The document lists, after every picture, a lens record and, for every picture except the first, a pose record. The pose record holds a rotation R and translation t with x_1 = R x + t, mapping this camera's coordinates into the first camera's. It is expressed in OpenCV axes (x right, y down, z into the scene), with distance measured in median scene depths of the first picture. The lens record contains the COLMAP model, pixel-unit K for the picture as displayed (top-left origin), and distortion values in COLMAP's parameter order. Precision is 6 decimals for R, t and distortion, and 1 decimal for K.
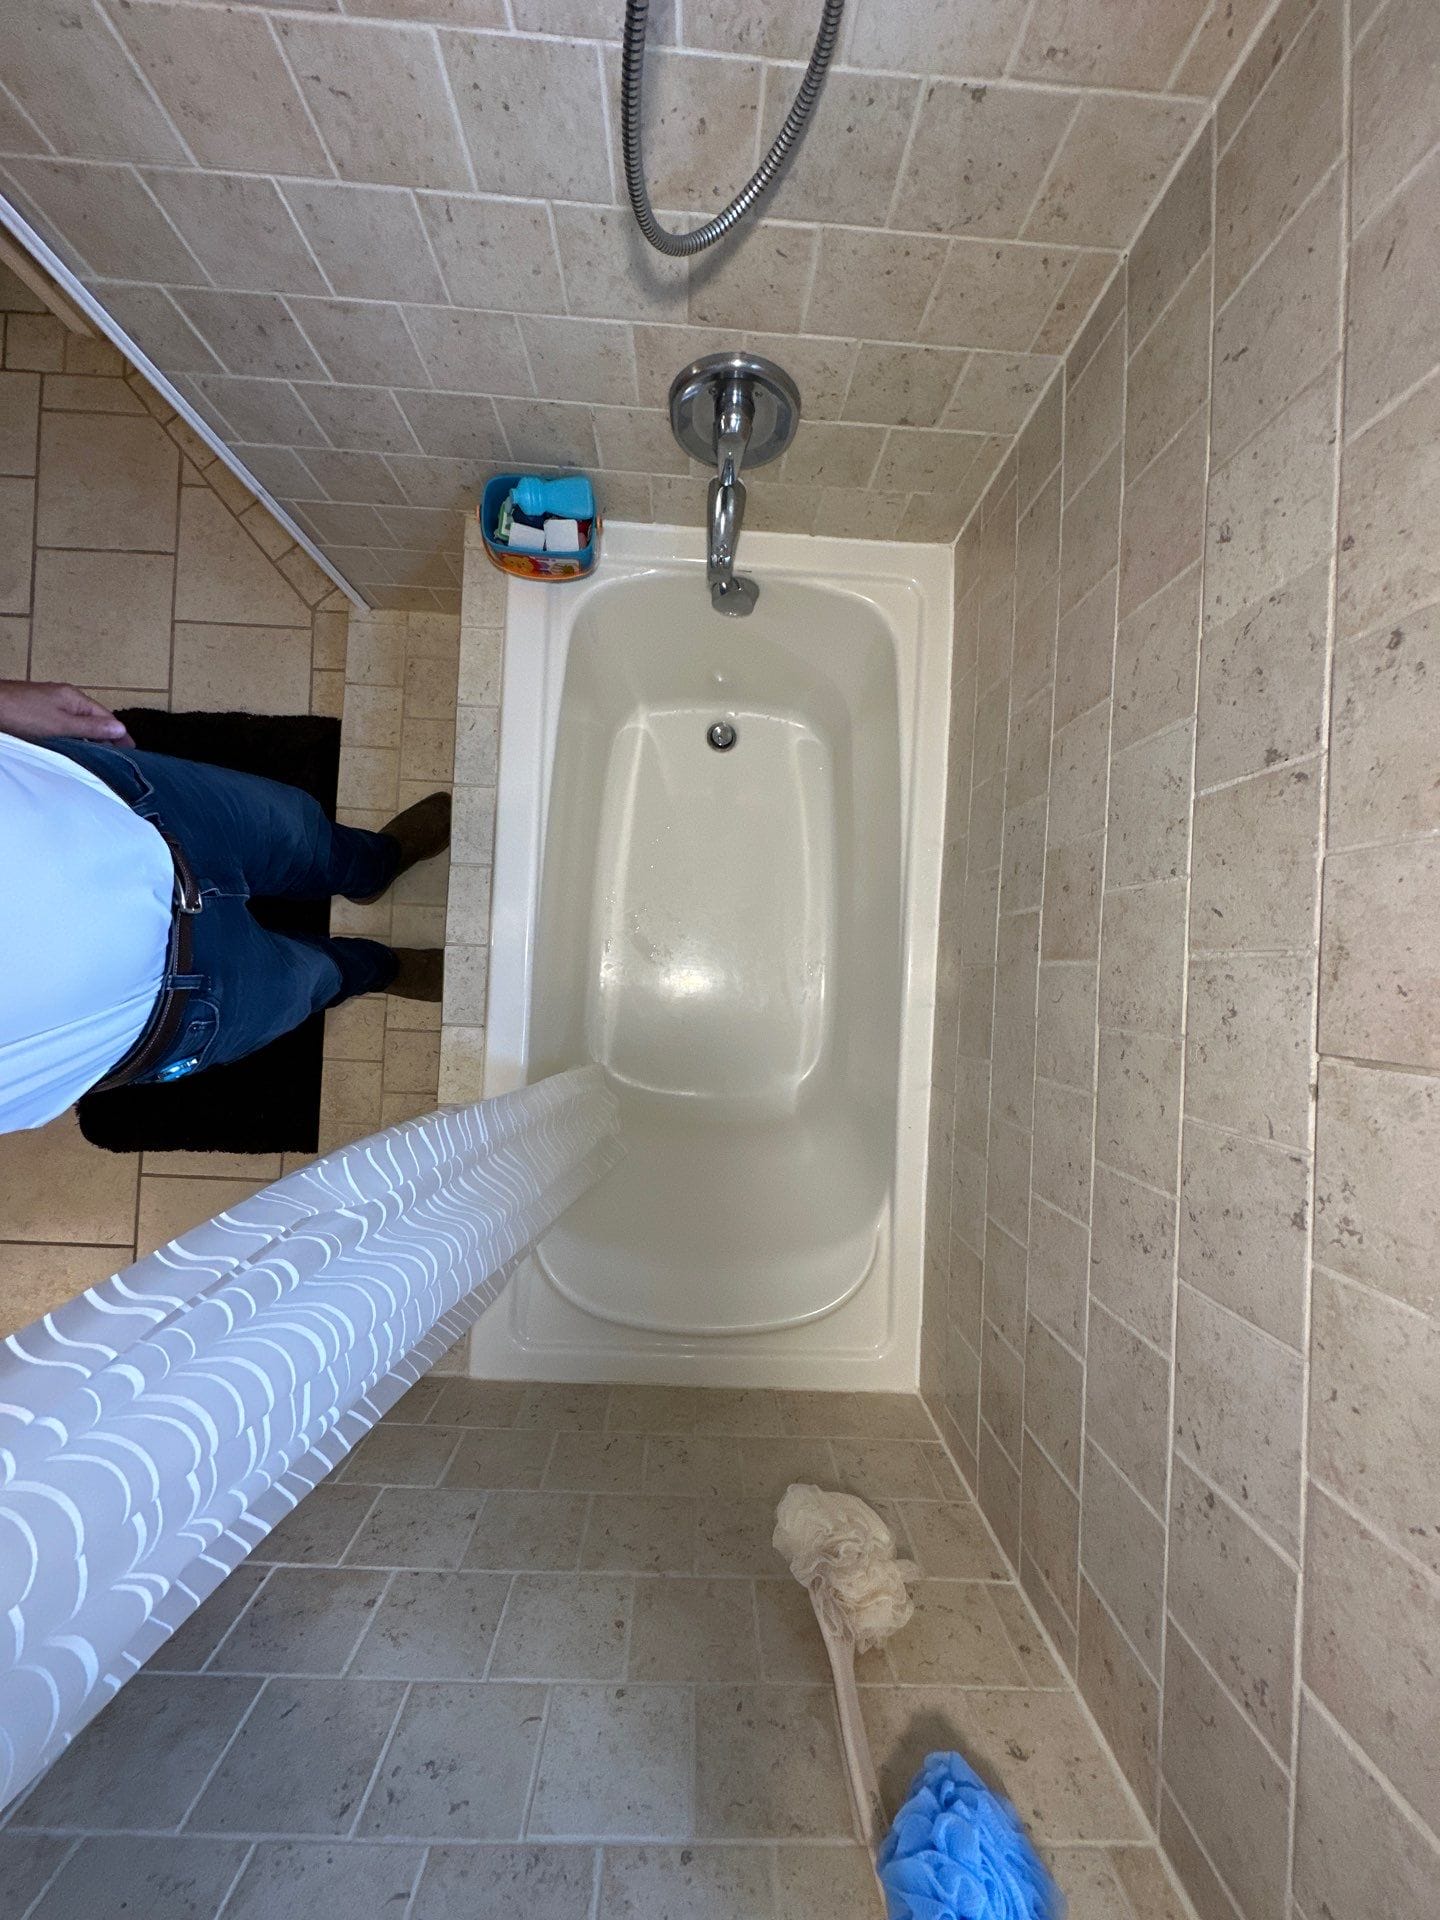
lens RADIAL K [[763.1, 0, 720.0], [0, 763.1, 960.0], [0, 0, 1]] dist [-0.000079, -0.000193]
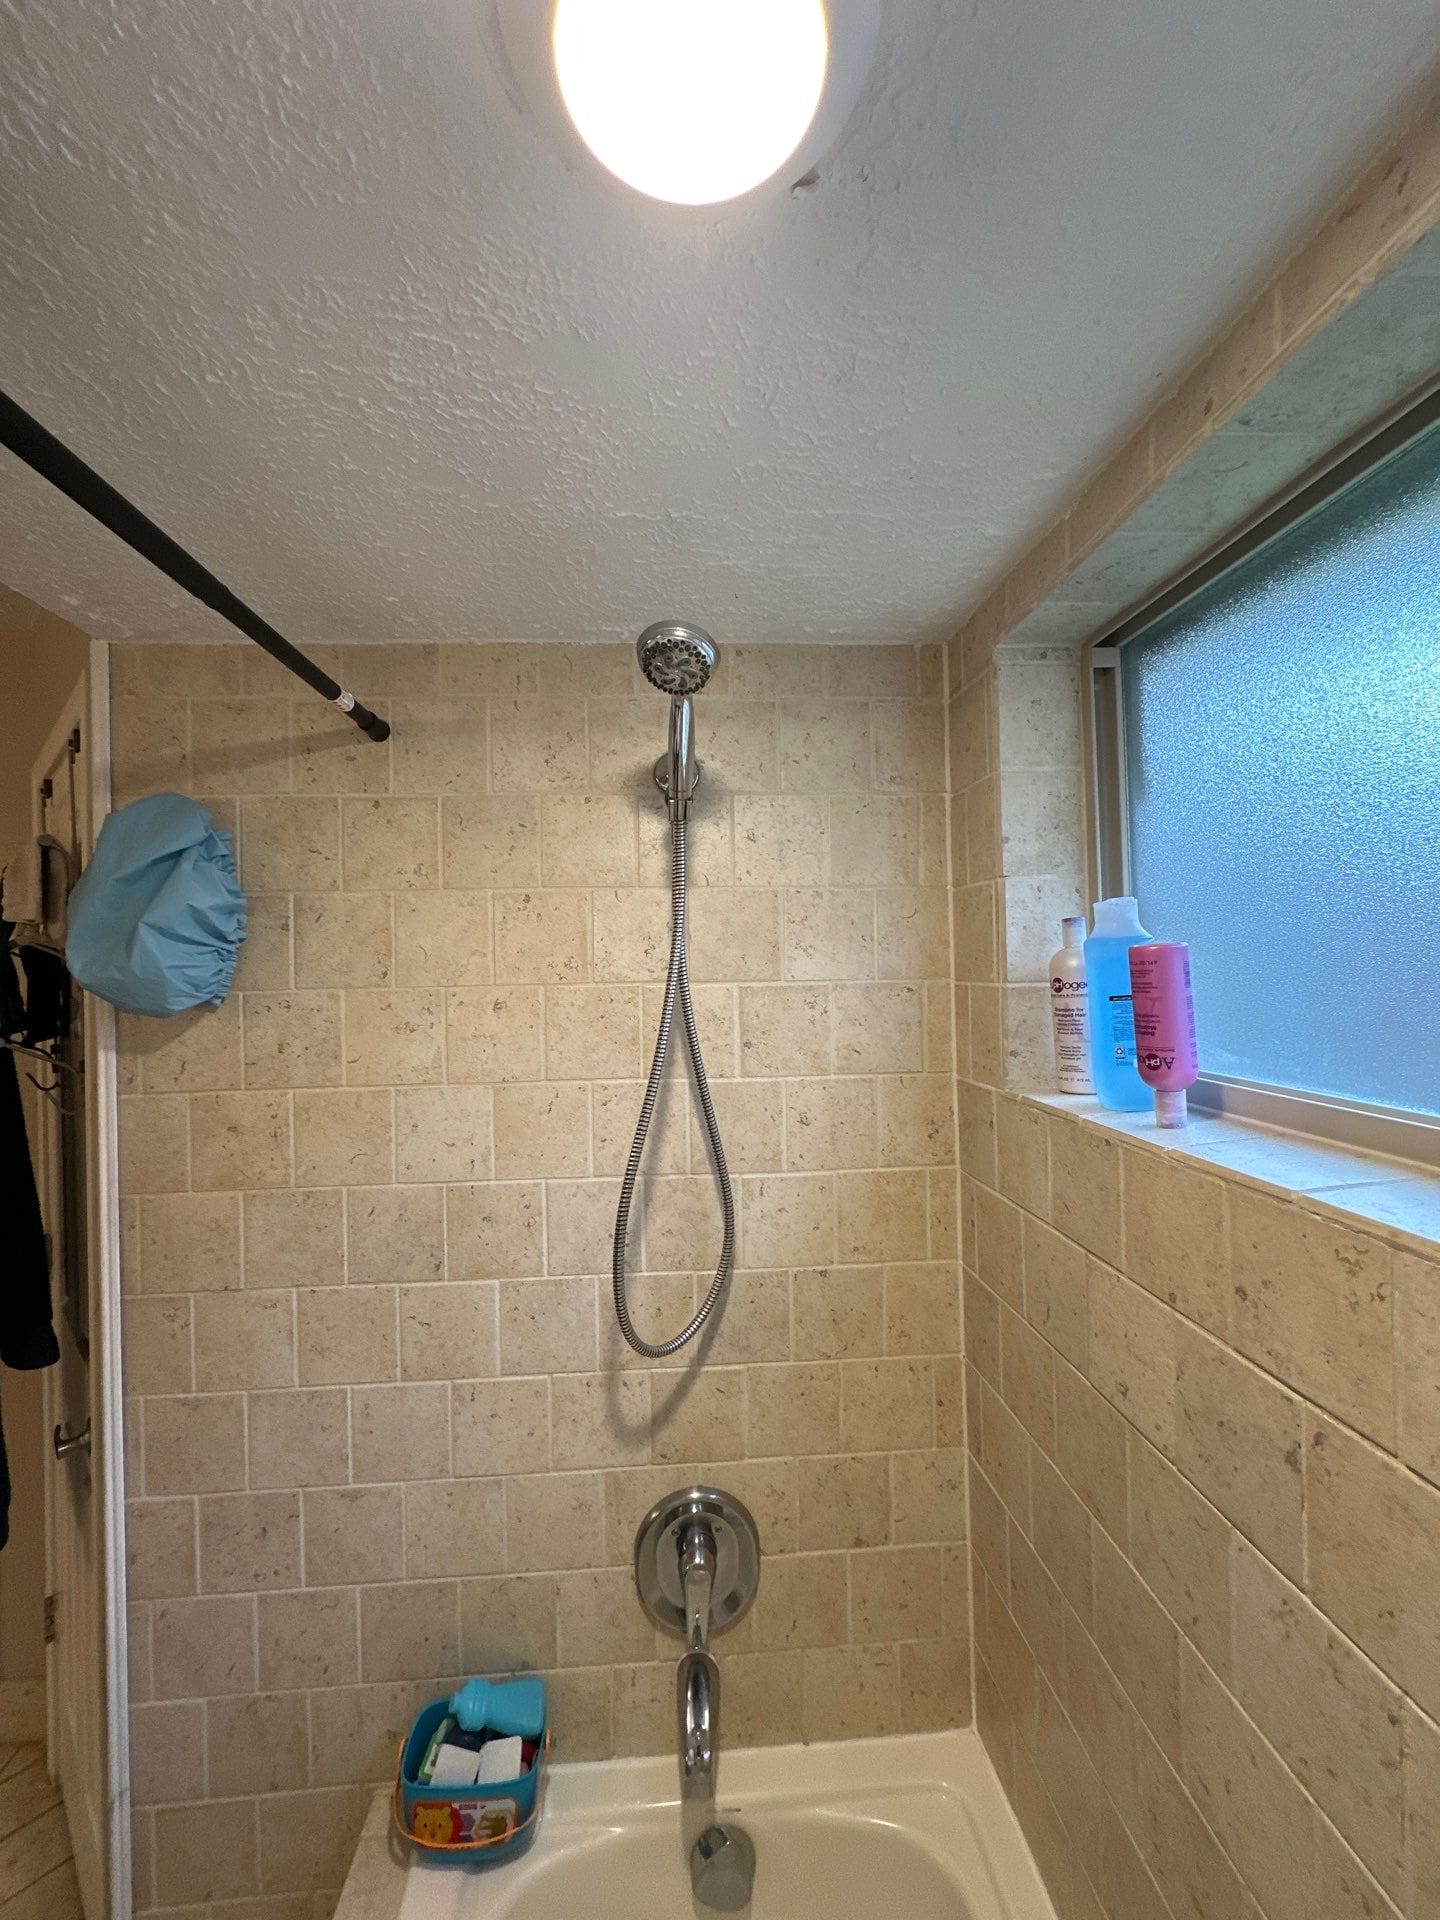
lens RADIAL K [[763.1, 0, 720.0], [0, 763.1, 960.0], [0, 0, 1]] dist [-0.000079, -0.000193]
pose [[0.991069, -0.053534, 0.122135, -0.040698], [0.122574, 0.004986, -0.992447, 0.372610], [0.052521, 0.998554, 0.011503, 0.211667]]
